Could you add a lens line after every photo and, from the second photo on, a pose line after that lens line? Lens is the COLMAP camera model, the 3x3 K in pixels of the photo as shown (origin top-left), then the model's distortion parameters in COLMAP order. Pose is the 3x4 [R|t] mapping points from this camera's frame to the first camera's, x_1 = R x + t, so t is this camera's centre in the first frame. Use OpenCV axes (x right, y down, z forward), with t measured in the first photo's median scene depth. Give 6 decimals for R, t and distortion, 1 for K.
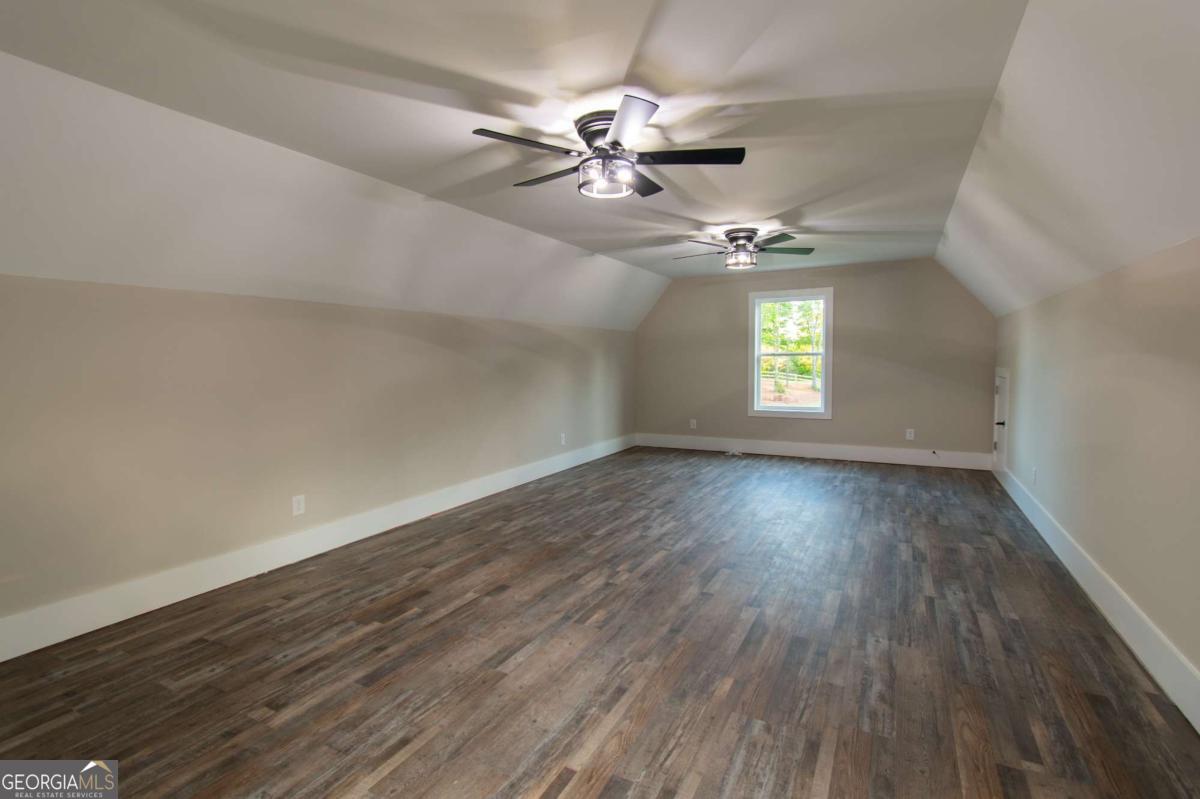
lens RADIAL K [[554.1, 0, 604.5], [0, 554.1, 394.8], [0, 0, 1]] dist [0.002610, -0.000376]
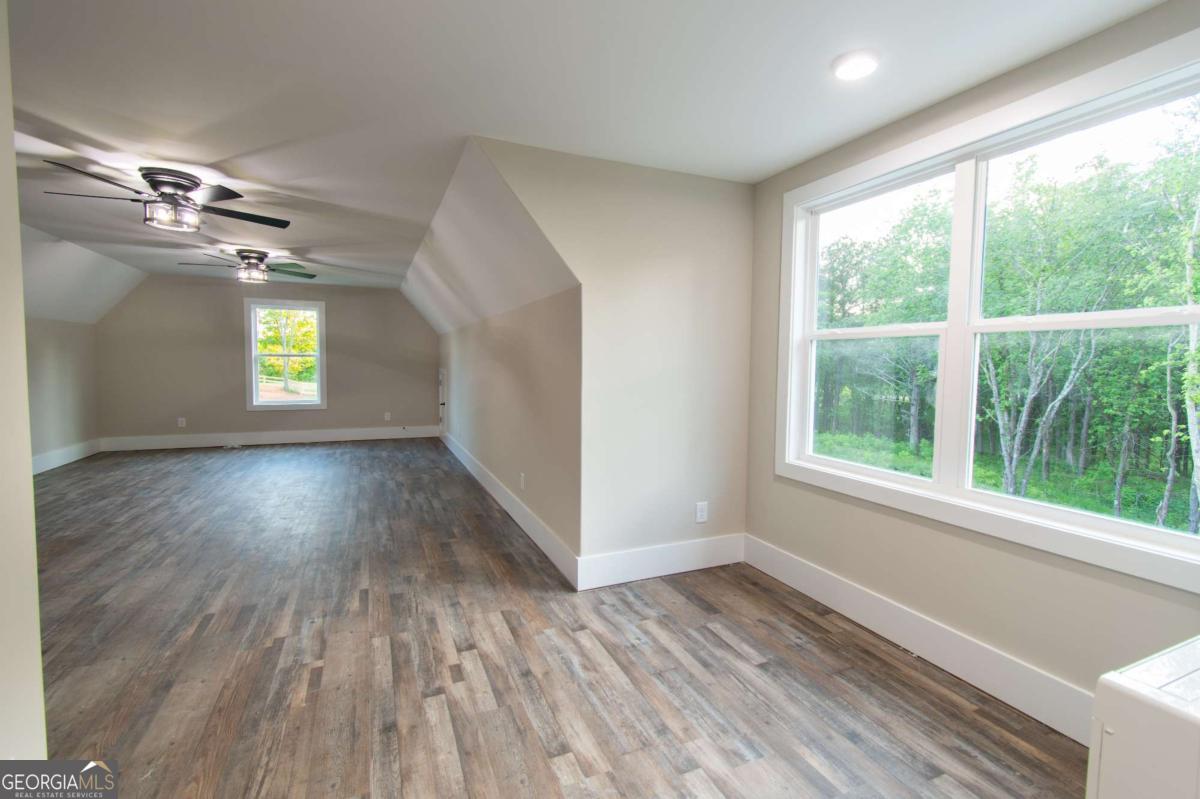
lens RADIAL K [[554.1, 0, 604.5], [0, 554.1, 394.8], [0, 0, 1]] dist [0.002610, -0.000376]
pose [[0.625977, -0.027423, 0.779359, -0.282500], [0.030657, 0.999474, 0.010545, 0.031685], [-0.779239, 0.017292, 0.626488, -0.435784]]
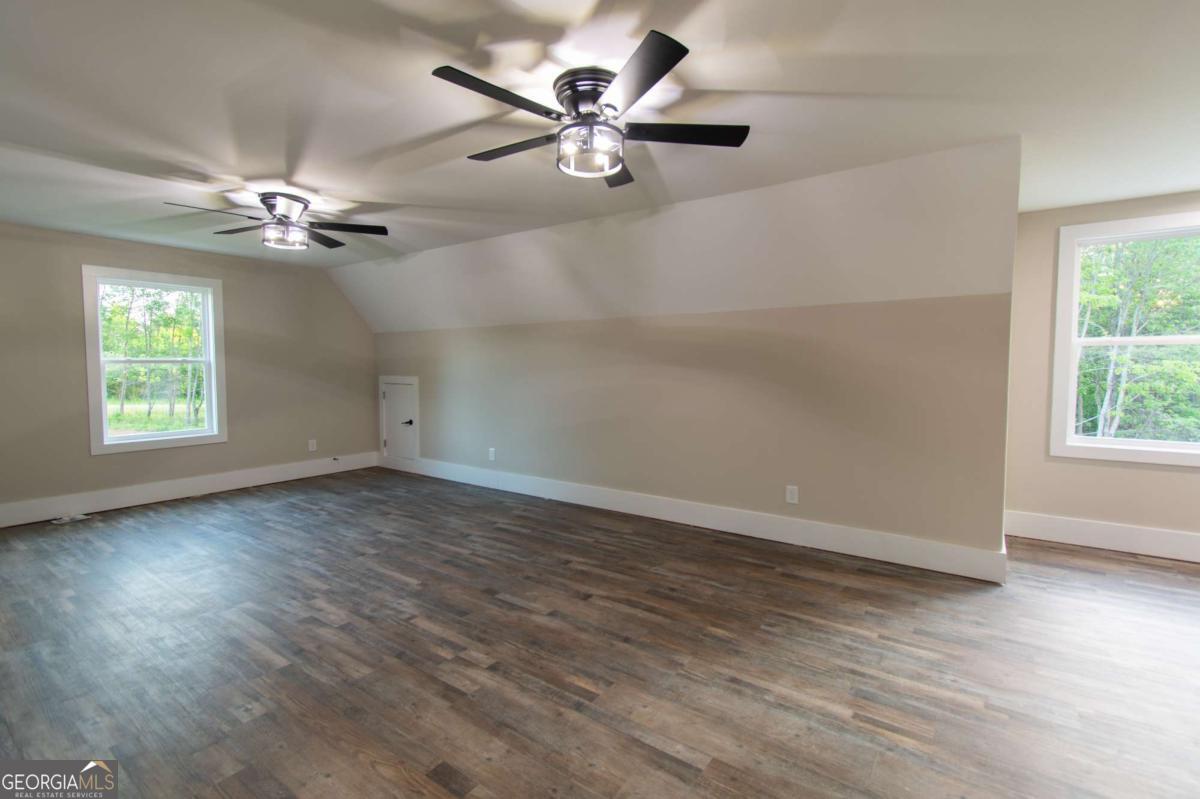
lens RADIAL K [[570.5, 0, 566.6], [0, 570.5, 395.5], [0, 0, 1]] dist [0.001959, -0.000182]
pose [[0.118884, -0.042141, 0.992013, -0.639072], [0.061618, 0.997486, 0.034989, -0.039125], [-0.990994, 0.056966, 0.121182, 0.693495]]
